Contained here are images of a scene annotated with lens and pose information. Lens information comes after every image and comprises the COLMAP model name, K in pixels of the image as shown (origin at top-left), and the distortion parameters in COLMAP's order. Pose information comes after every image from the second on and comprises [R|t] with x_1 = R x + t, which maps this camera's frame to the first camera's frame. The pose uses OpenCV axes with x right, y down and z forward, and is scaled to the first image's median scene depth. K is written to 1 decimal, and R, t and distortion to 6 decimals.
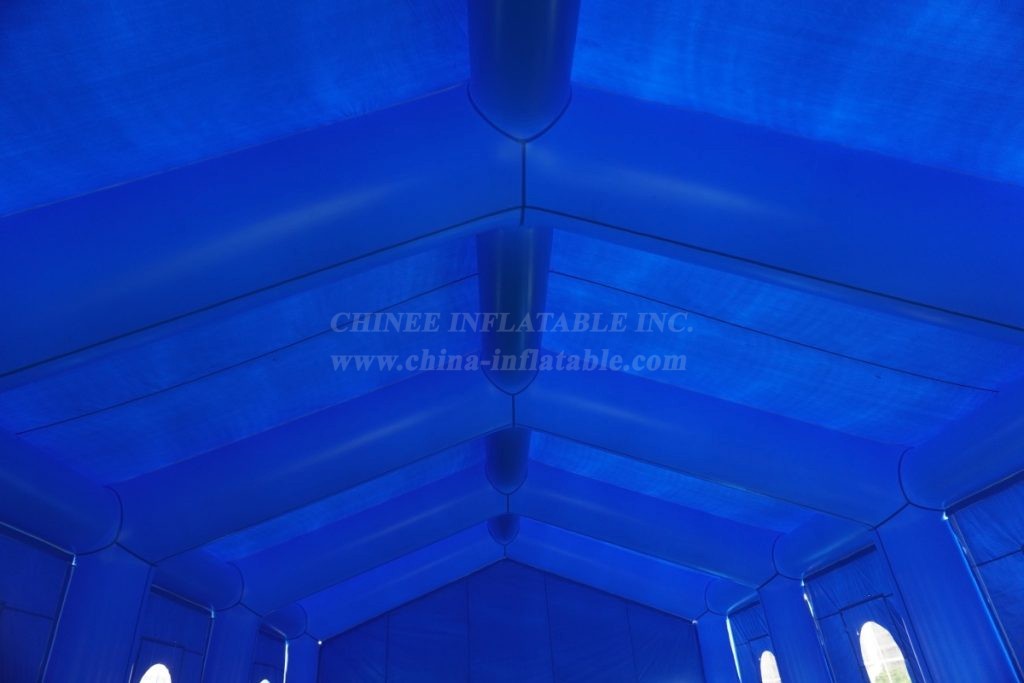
lens RADIAL K [[719.1, 0, 512.9], [0, 719.1, 340.9], [0, 0, 1]] dist [-0.021473, 0.000206]
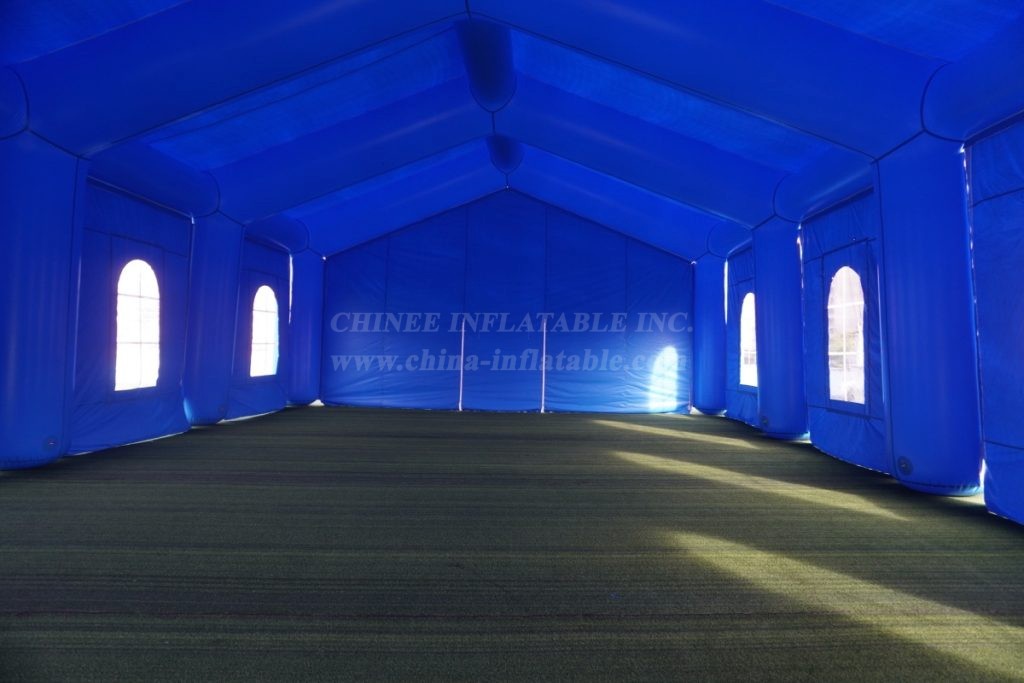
lens RADIAL K [[719.1, 0, 511.9], [0, 719.1, 342.3], [0, 0, 1]] dist [-0.021473, 0.000206]
pose [[0.994619, 0.074920, -0.071558, 0.102383], [-0.032949, 0.883580, 0.467121, 0.047760], [0.098224, -0.462249, 0.881293, 0.076520]]
